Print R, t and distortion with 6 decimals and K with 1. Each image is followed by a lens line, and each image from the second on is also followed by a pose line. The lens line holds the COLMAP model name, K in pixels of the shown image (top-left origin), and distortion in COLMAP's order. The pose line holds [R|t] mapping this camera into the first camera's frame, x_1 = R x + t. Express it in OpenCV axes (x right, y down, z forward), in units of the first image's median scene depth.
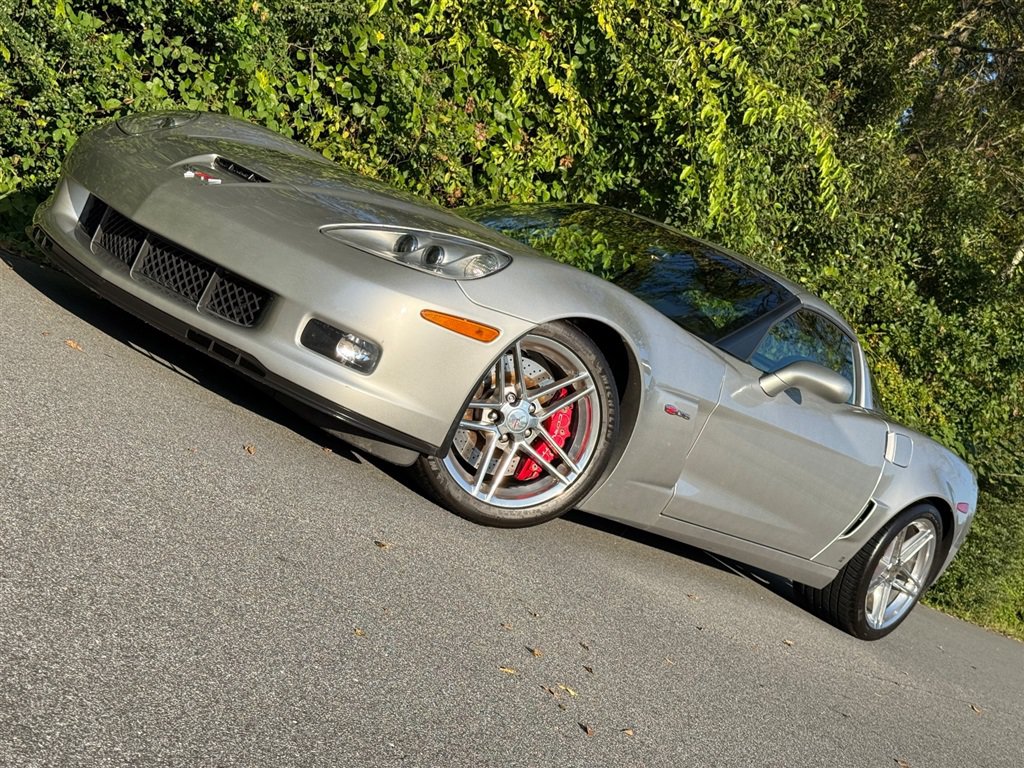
lens RADIAL K [[1320.3, 0, 512.6], [0, 1320.3, 387.5], [0, 0, 1]] dist [0.126897, -0.068758]
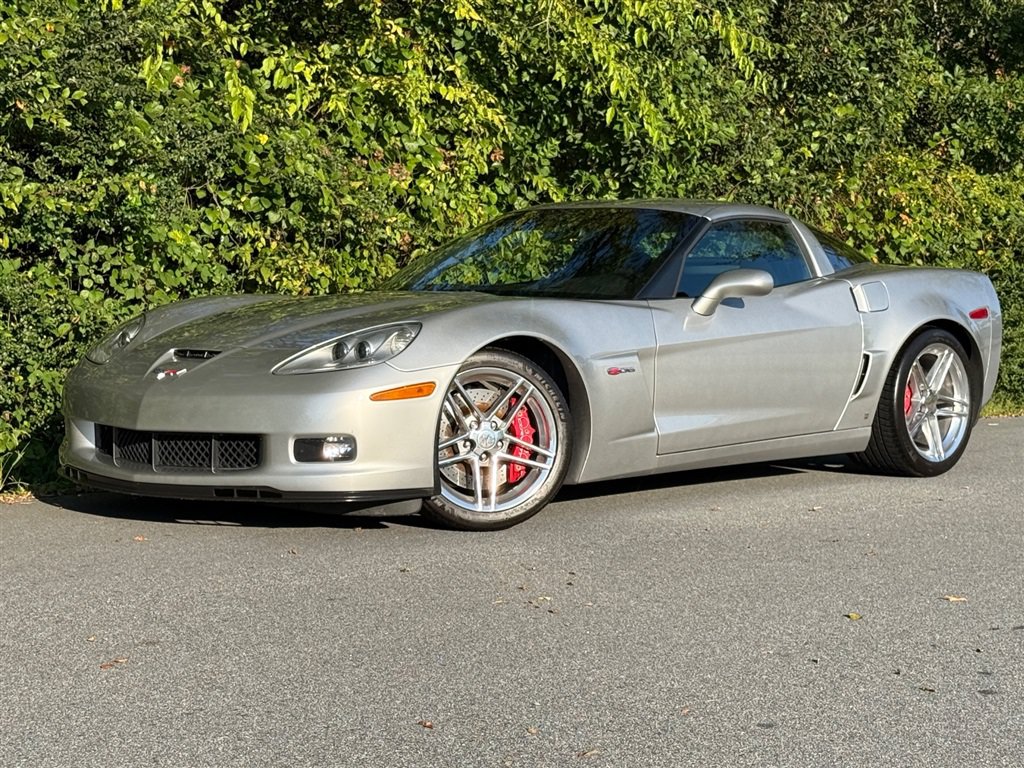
lens RADIAL K [[1692.3, 0, 512.0], [0, 1692.3, 384.0], [0, 0, 1]] dist [0.020028, 0.811329]
pose [[0.896879, -0.437967, -0.061592, 0.072136], [0.437284, 0.898979, -0.024877, 0.014220], [0.066265, -0.004622, 0.997791, -0.276168]]
